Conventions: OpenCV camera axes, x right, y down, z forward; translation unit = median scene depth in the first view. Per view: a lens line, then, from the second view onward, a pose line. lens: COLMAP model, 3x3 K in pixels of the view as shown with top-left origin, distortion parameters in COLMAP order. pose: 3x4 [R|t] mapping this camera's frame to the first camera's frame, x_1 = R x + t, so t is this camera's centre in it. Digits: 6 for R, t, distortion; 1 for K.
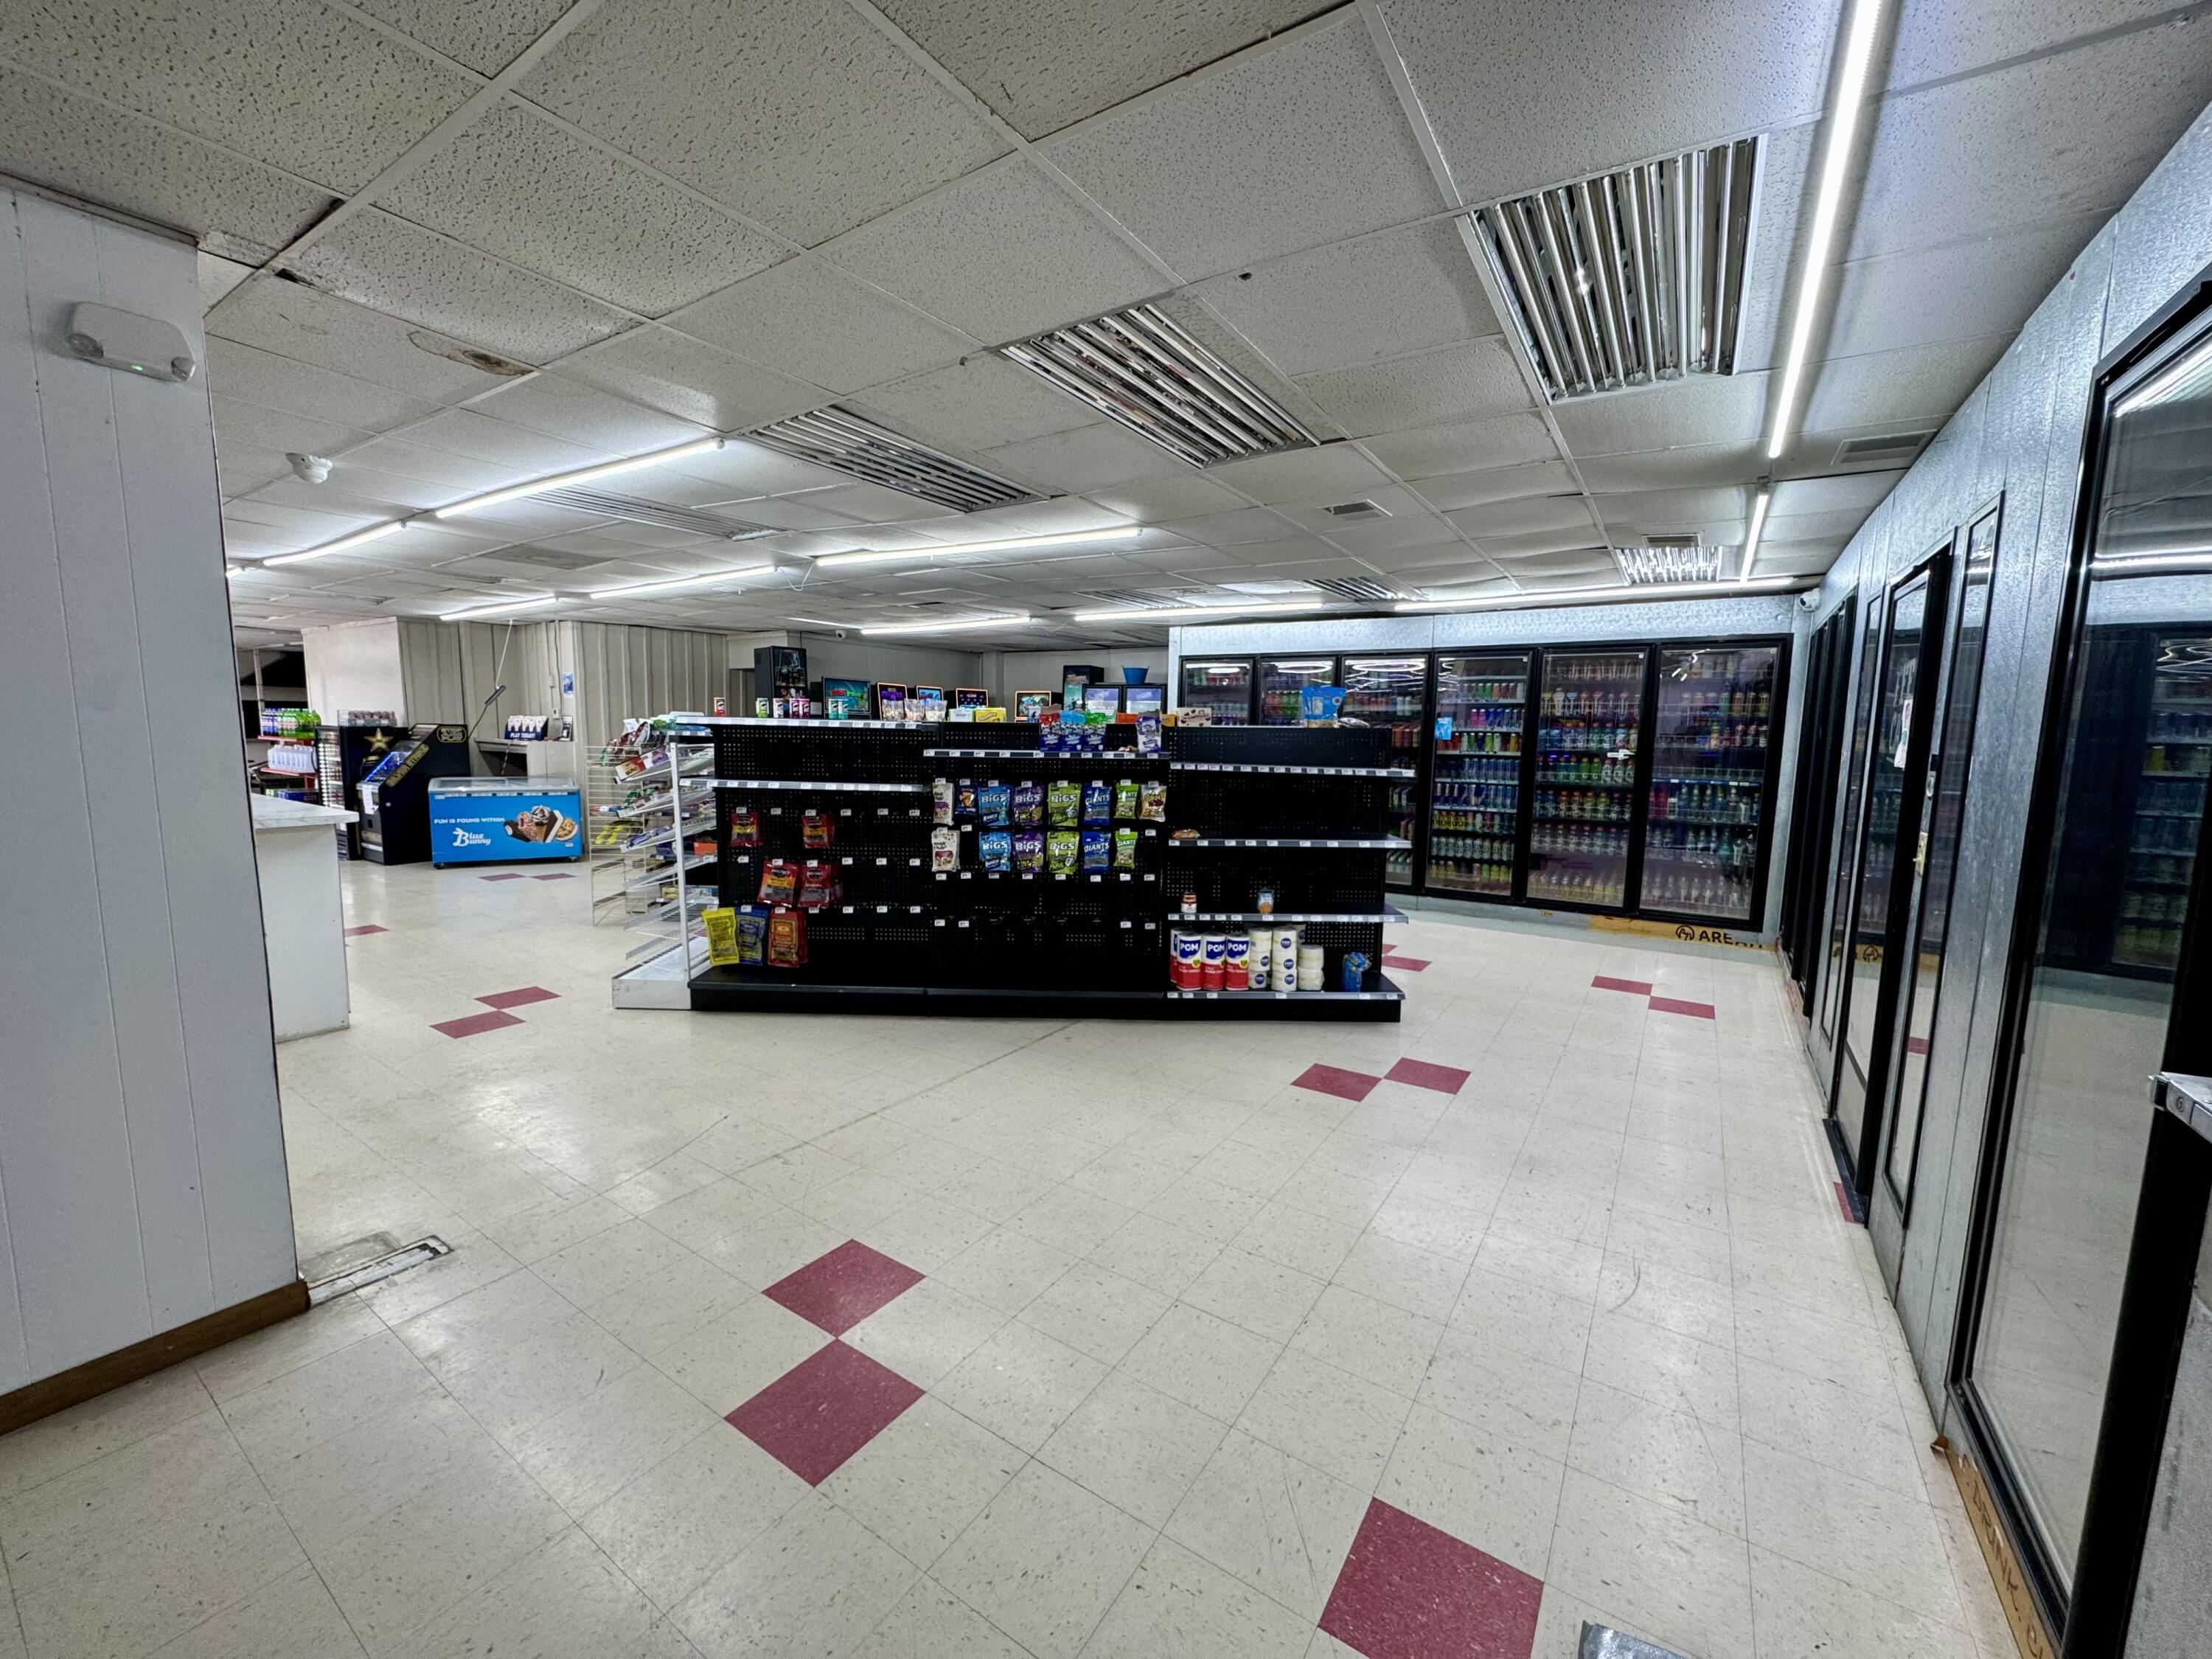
lens RADIAL K [[856.3, 0, 1113.7], [0, 856.3, 828.2], [0, 0, 1]] dist [0.053068, -0.023092]
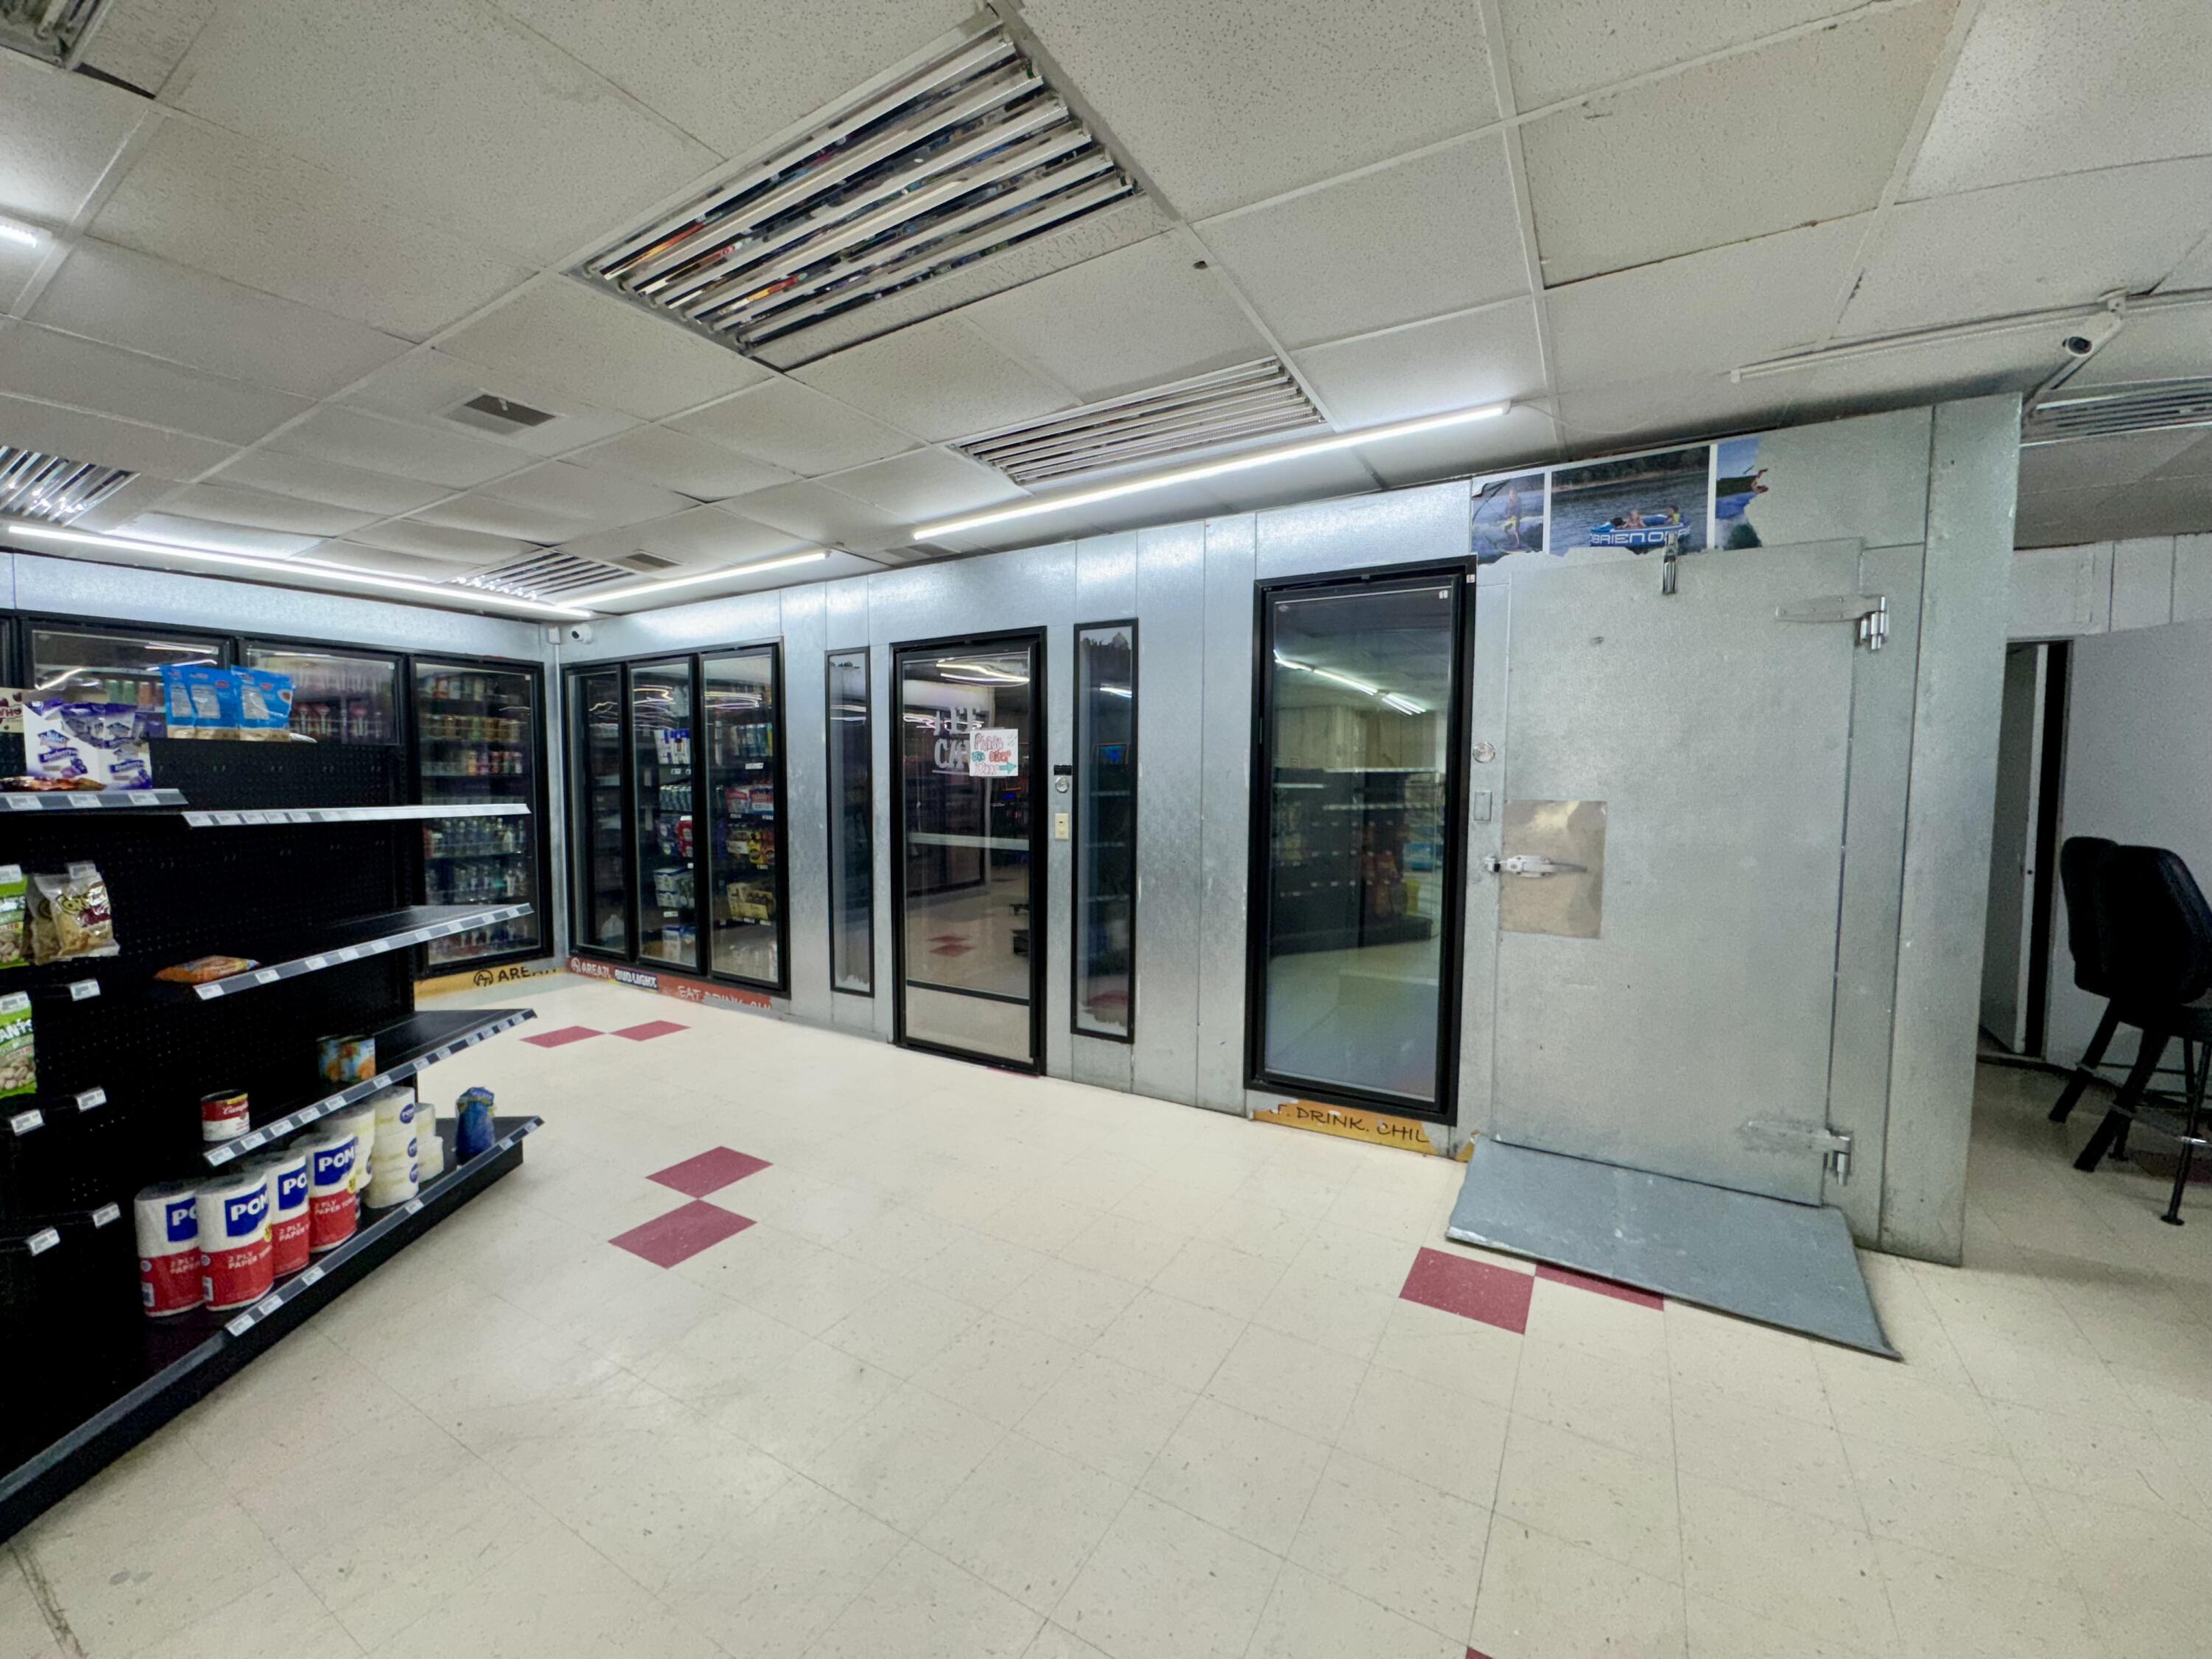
lens RADIAL K [[856.3, 0, 1113.7], [0, 856.3, 828.2], [0, 0, 1]] dist [0.053068, -0.023092]
pose [[-0.014652, -0.078409, 0.996814, -0.378064], [0.114965, 0.990177, 0.079576, -0.048011], [-0.993261, 0.115765, -0.005493, 0.514628]]
